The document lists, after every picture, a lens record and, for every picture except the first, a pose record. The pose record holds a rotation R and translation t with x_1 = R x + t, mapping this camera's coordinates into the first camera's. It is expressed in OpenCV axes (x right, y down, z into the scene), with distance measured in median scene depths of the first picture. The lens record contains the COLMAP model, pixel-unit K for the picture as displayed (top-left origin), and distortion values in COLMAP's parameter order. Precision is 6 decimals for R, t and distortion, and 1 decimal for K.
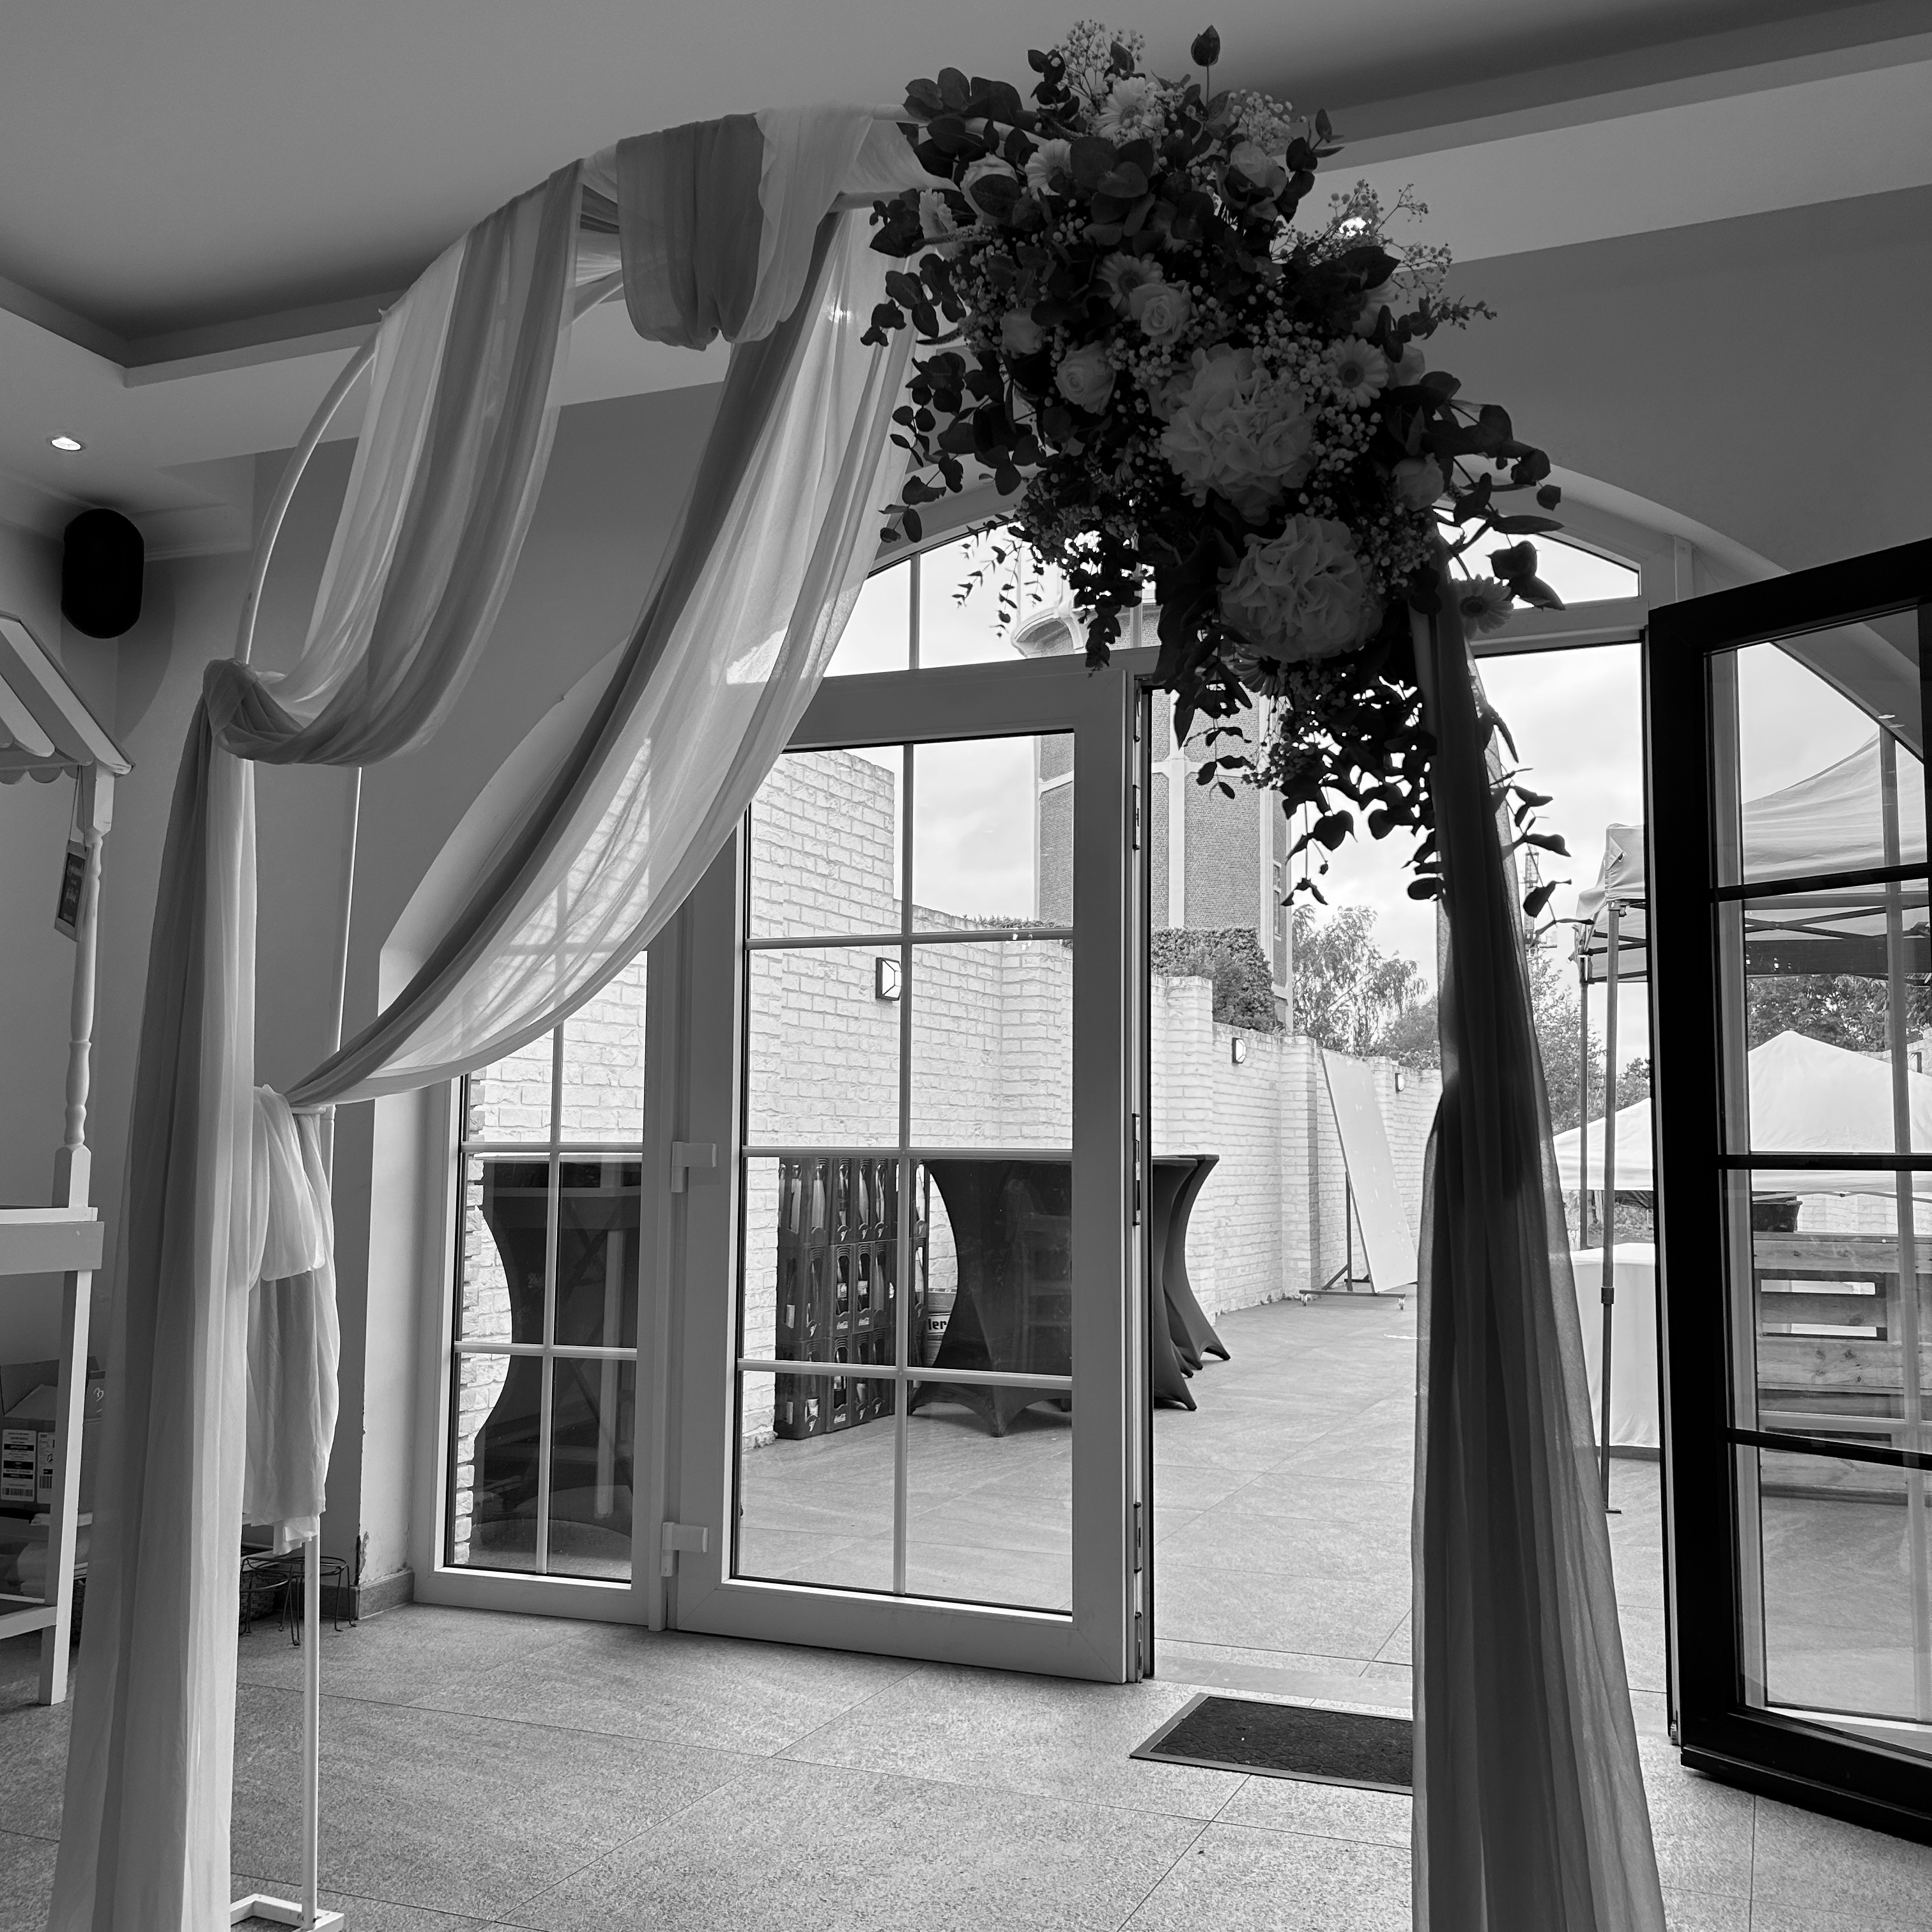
lens RADIAL K [[2002.7, 0, 966.0], [0, 2002.7, 966.0], [0, 0, 1]] dist [0.004588, -0.015749]
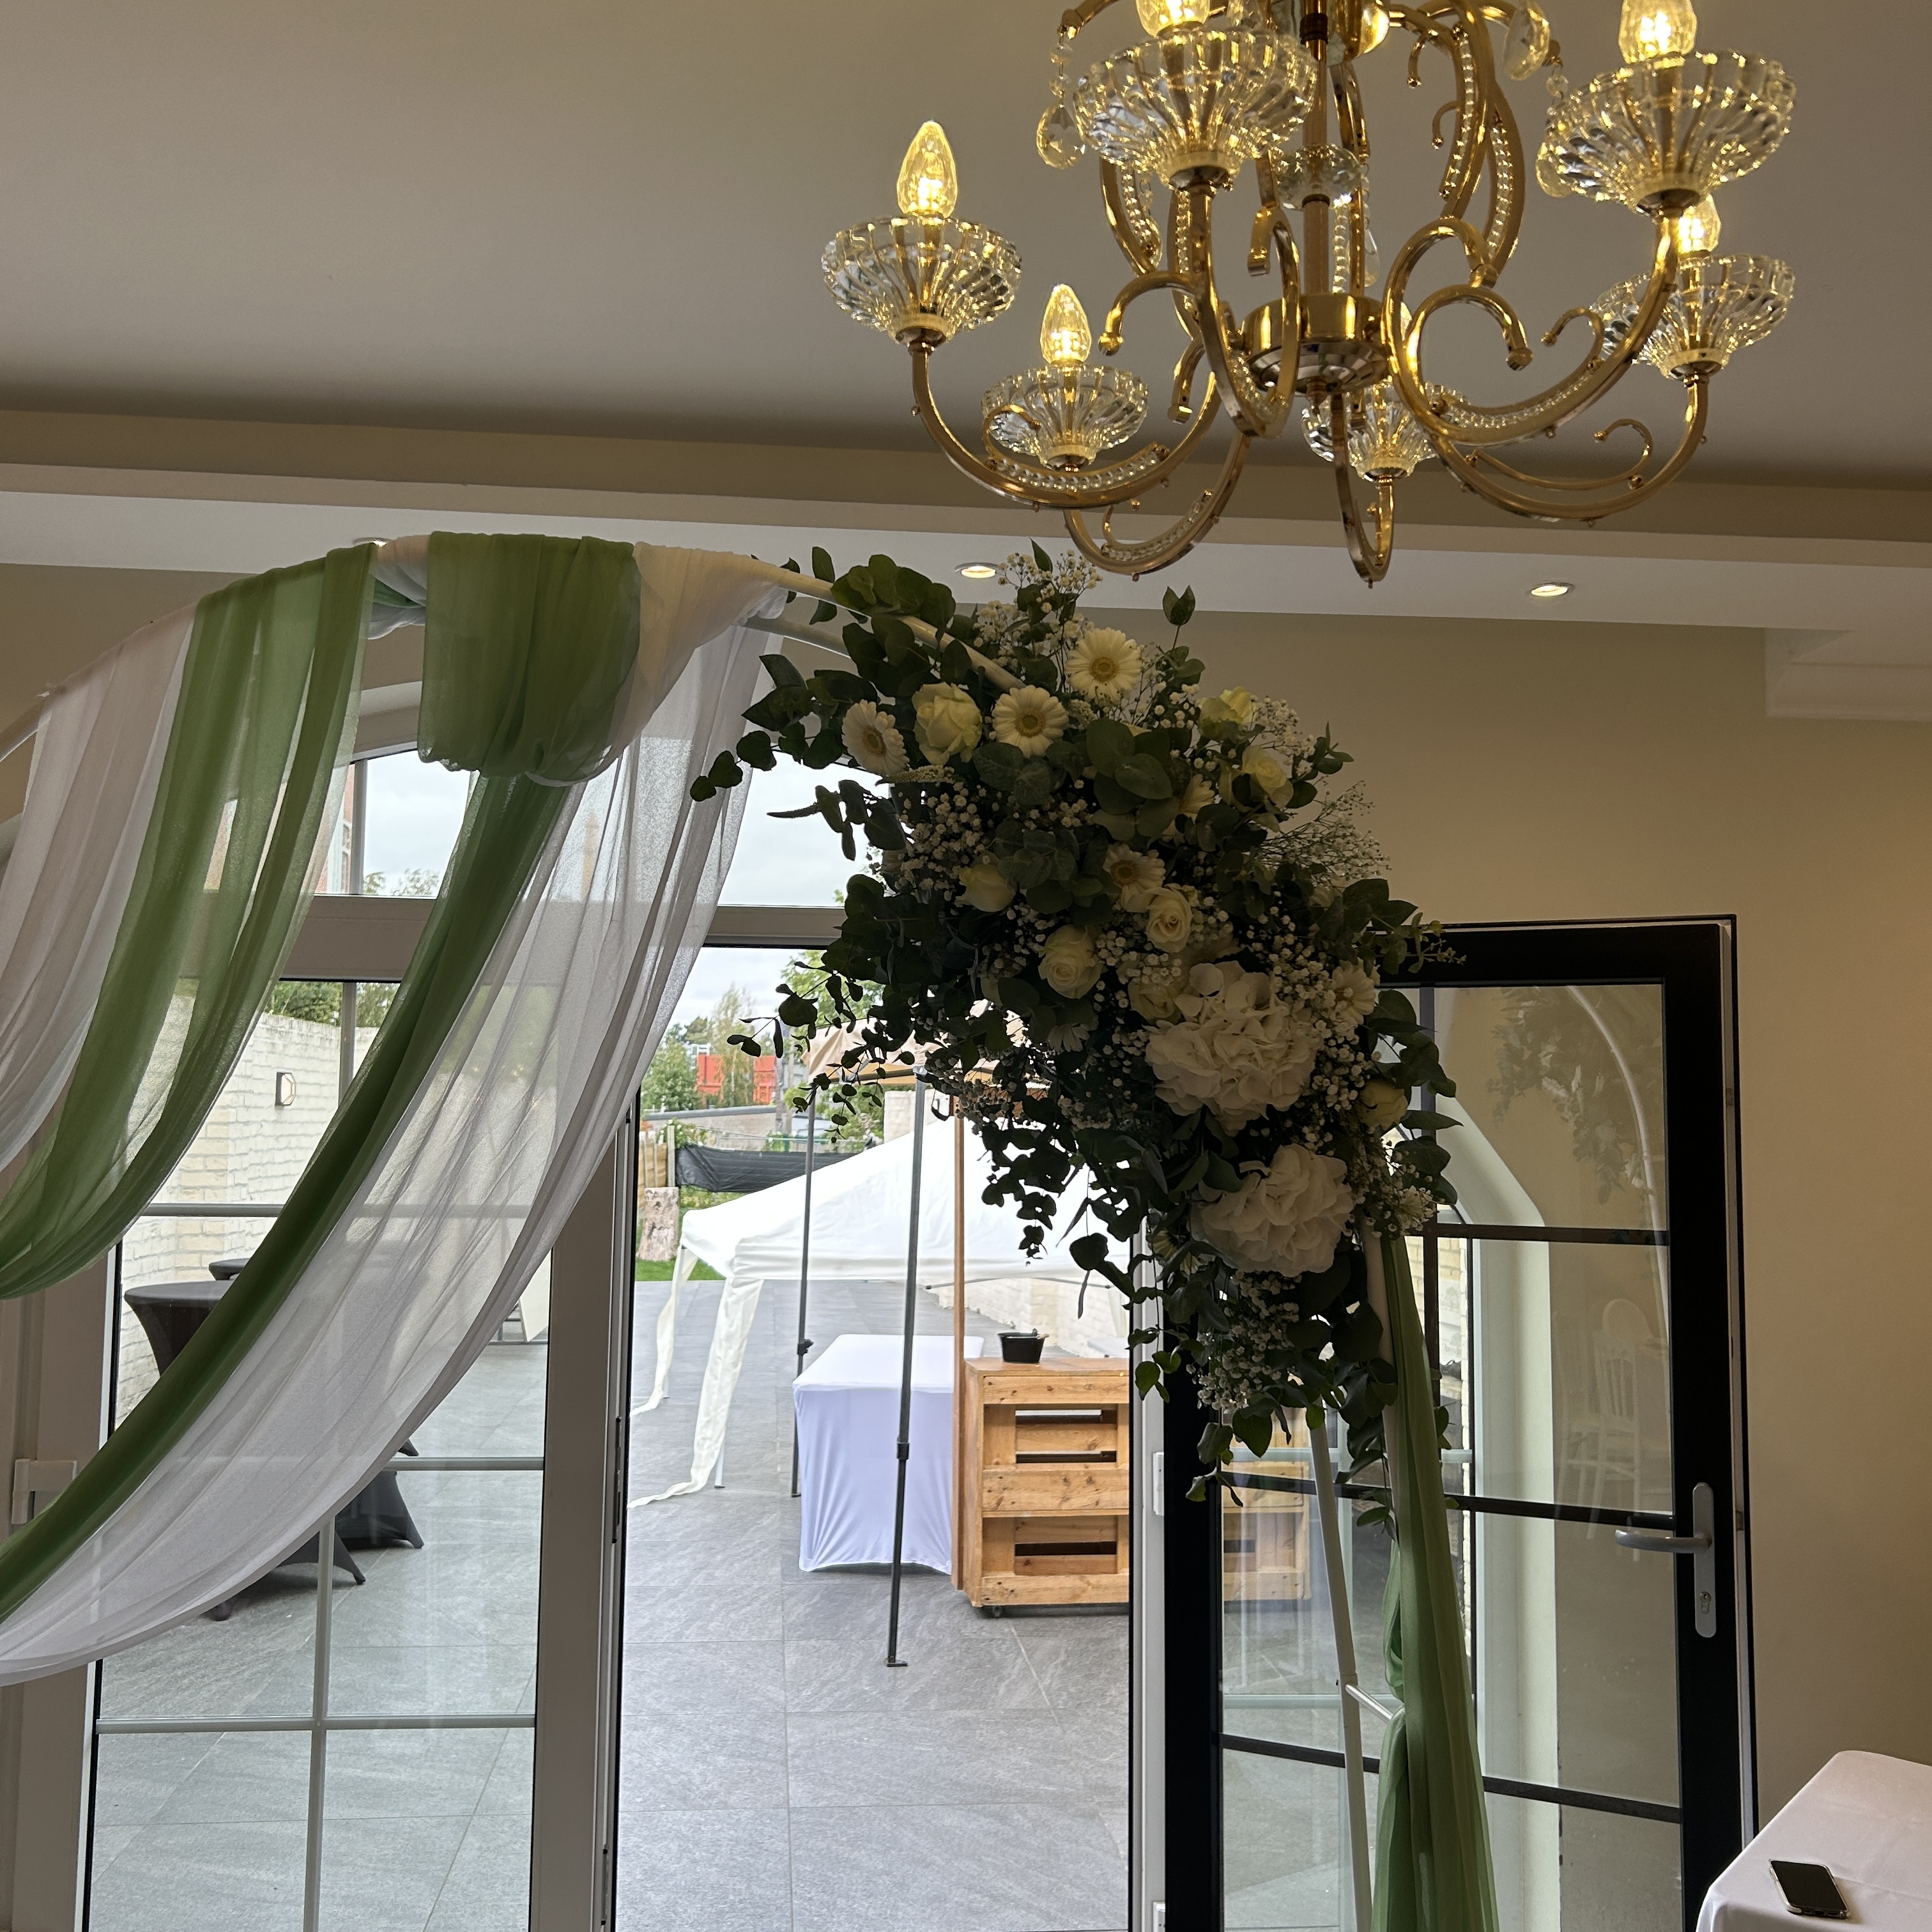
lens RADIAL K [[2004.4, 0, 966.0], [0, 2004.4, 966.0], [0, 0, 1]] dist [0.115566, -0.225978]
pose [[0.890534, 0.040006, 0.453154, -0.401567], [-0.051305, 0.998603, 0.012664, -0.300961], [-0.452014, -0.034526, 0.891342, 0.194023]]
